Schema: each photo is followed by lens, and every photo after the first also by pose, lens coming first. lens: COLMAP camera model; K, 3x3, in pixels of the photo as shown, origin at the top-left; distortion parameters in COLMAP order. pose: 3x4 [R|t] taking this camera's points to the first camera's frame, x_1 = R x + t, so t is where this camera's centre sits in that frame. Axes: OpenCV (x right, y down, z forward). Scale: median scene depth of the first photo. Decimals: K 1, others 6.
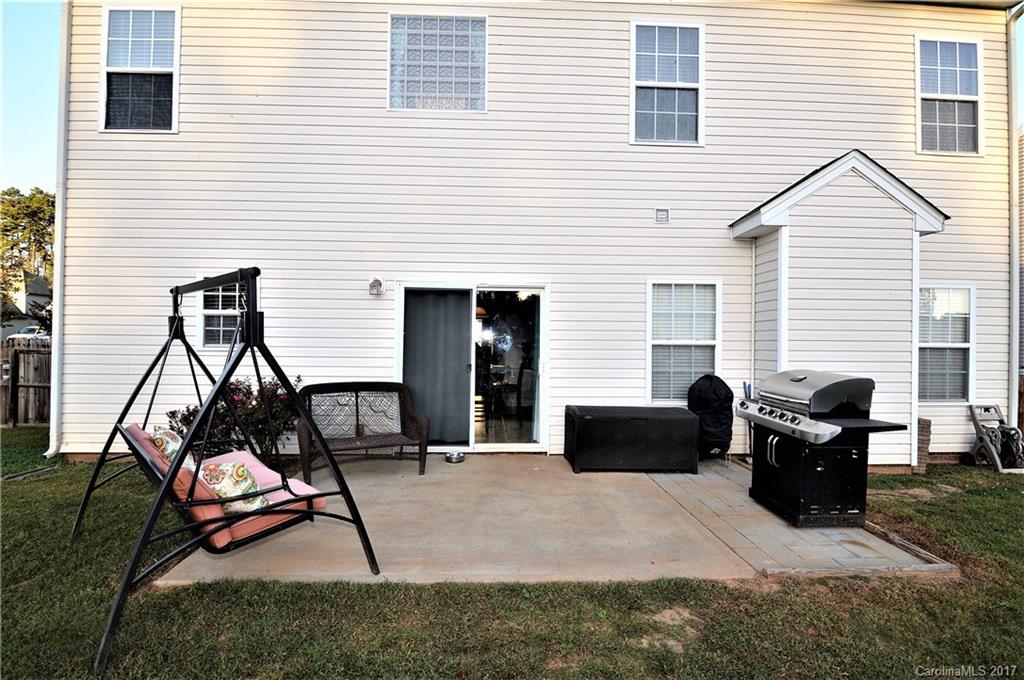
lens RADIAL K [[507.1, 0, 513.6], [0, 507.1, 336.9], [0, 0, 1]] dist [-0.012534, -0.006214]
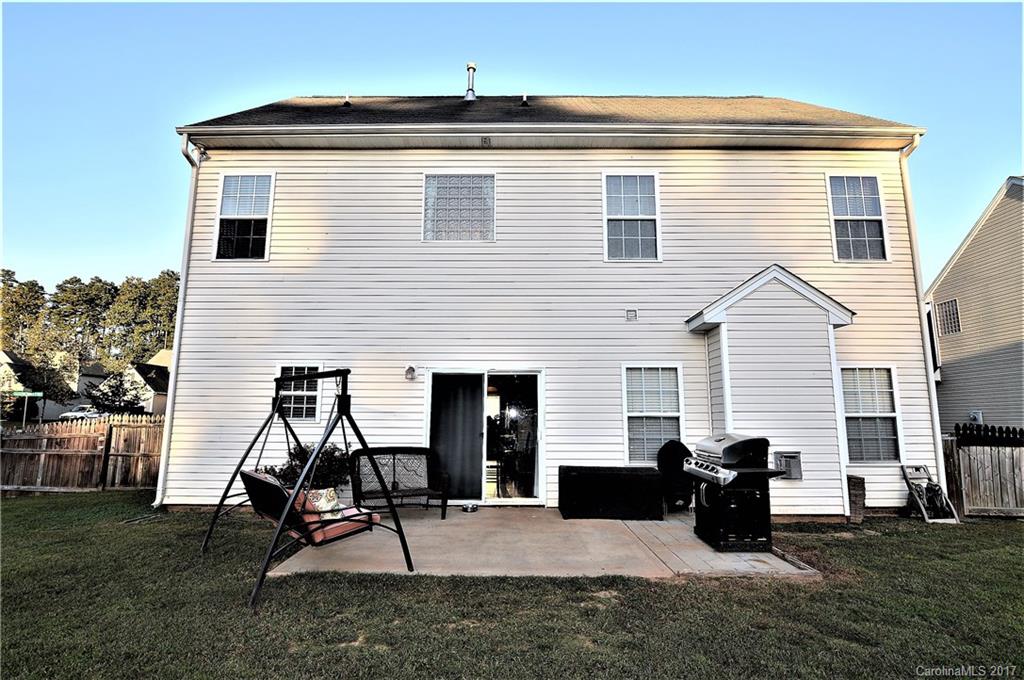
lens RADIAL K [[507.1, 0, 512.5], [0, 507.1, 340.9], [0, 0, 1]] dist [-0.012534, -0.006214]
pose [[0.998676, -0.013546, -0.049619, 0.056594], [0.006369, 0.989841, -0.142037, 0.006932], [0.051039, 0.141533, 0.988617, -0.289113]]
